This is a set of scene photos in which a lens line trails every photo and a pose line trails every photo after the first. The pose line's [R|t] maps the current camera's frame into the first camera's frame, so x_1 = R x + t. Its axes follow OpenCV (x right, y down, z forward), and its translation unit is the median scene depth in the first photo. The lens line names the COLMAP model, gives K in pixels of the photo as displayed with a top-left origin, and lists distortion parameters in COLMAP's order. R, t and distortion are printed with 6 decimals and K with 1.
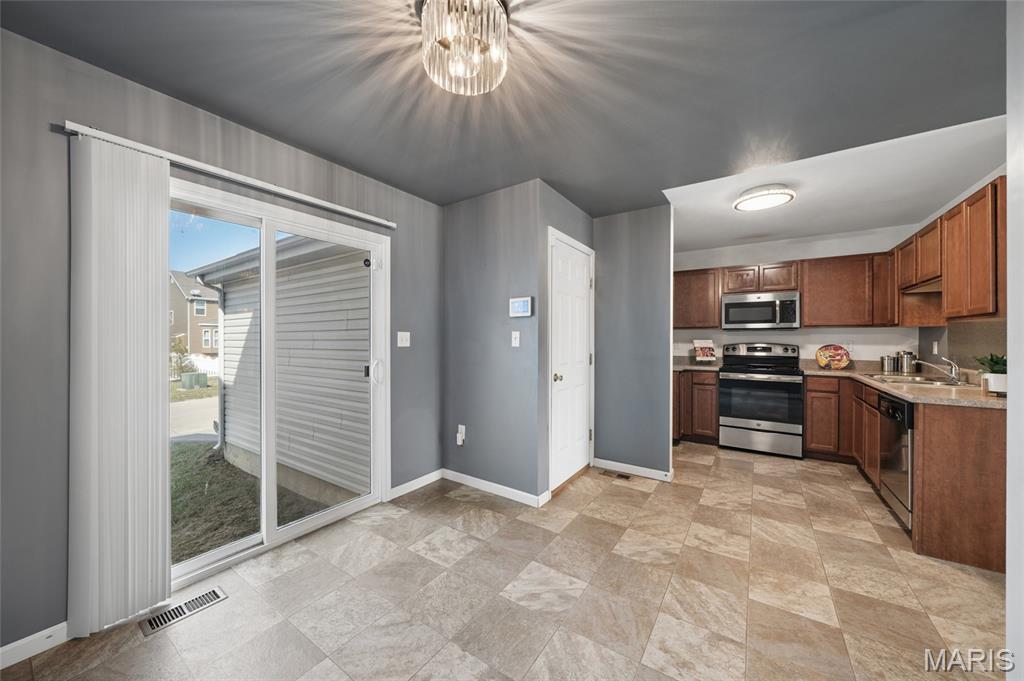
lens RADIAL K [[366.9, 0, 509.6], [0, 366.9, 339.6], [0, 0, 1]] dist [-0.003242, -0.000073]
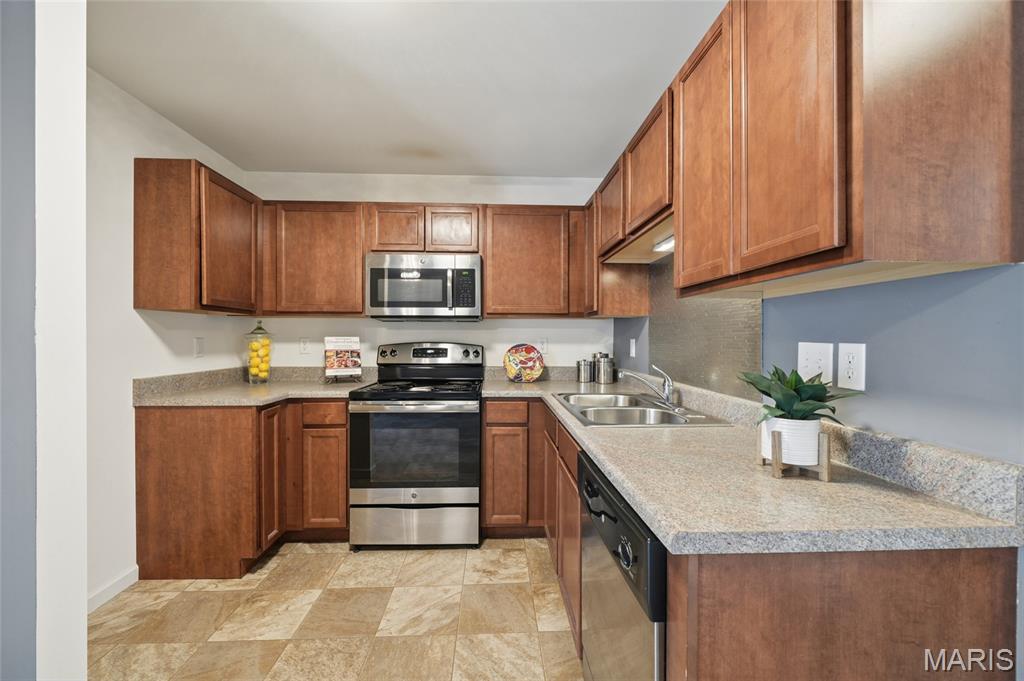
lens RADIAL K [[413.7, 0, 511.0], [0, 413.7, 339.9], [0, 0, 1]] dist [0.000407, -0.000019]
pose [[0.798699, -0.003678, 0.601719, 0.443428], [0.000691, 0.999986, 0.005195, 0.002813], [-0.601730, -0.003733, 0.798691, 0.448789]]
